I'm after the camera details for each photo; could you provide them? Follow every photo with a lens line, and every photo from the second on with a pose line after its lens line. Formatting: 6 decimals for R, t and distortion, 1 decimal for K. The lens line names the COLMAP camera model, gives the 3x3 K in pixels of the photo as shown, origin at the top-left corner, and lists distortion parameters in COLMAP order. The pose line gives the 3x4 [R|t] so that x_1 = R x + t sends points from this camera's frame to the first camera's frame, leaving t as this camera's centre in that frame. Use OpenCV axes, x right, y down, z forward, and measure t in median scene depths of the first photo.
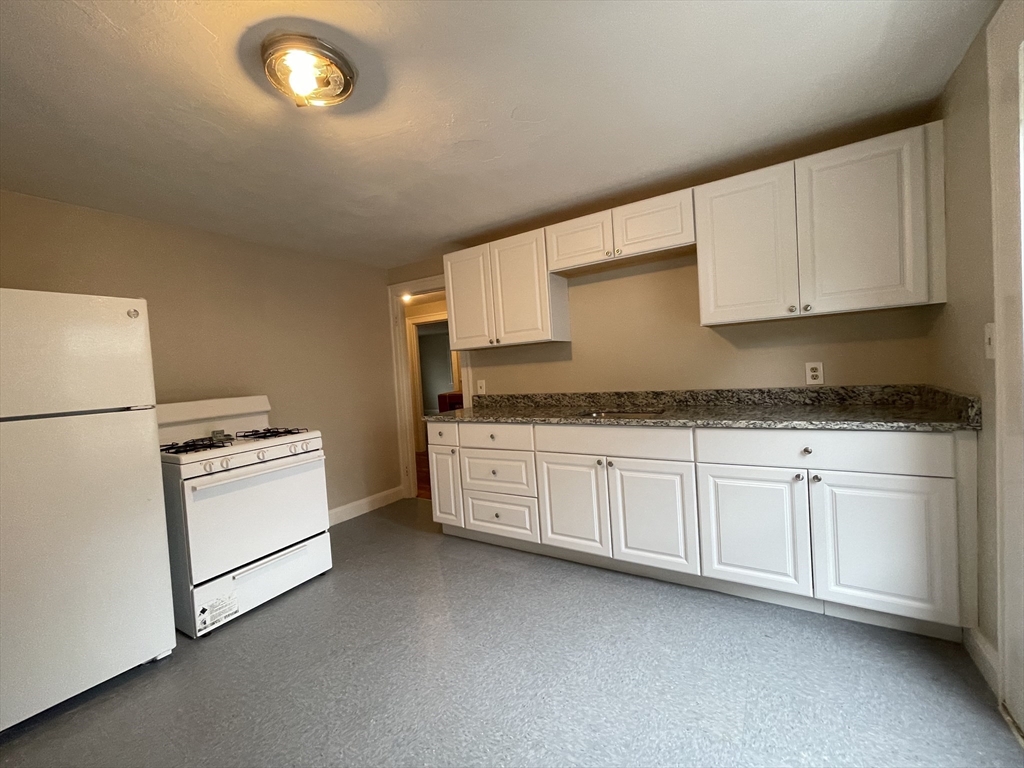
lens RADIAL K [[415.3, 0, 512.0], [0, 415.3, 384.0], [0, 0, 1]] dist [-0.001994, 0.000176]
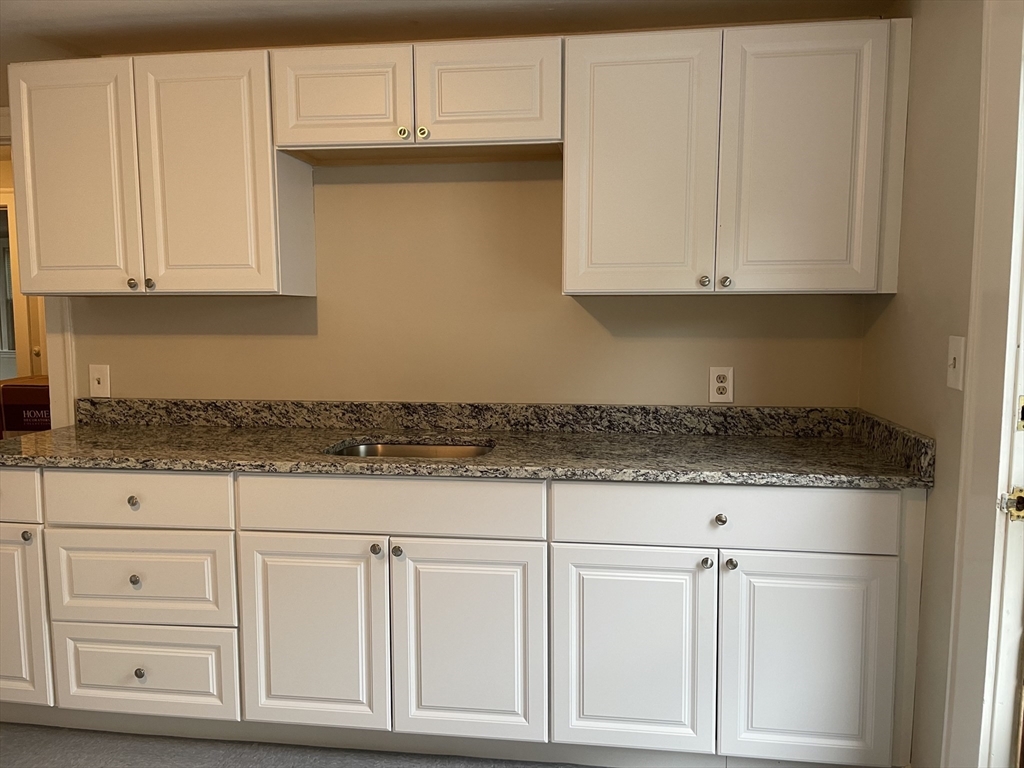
lens RADIAL K [[770.4, 0, 512.0], [0, 770.4, 384.0], [0, 0, 1]] dist [0.086217, -0.119032]
pose [[0.902582, 0.023598, 0.429871, -0.049484], [-0.042997, 0.998445, 0.035468, -0.051889], [-0.428365, -0.050496, 0.902194, 0.084817]]
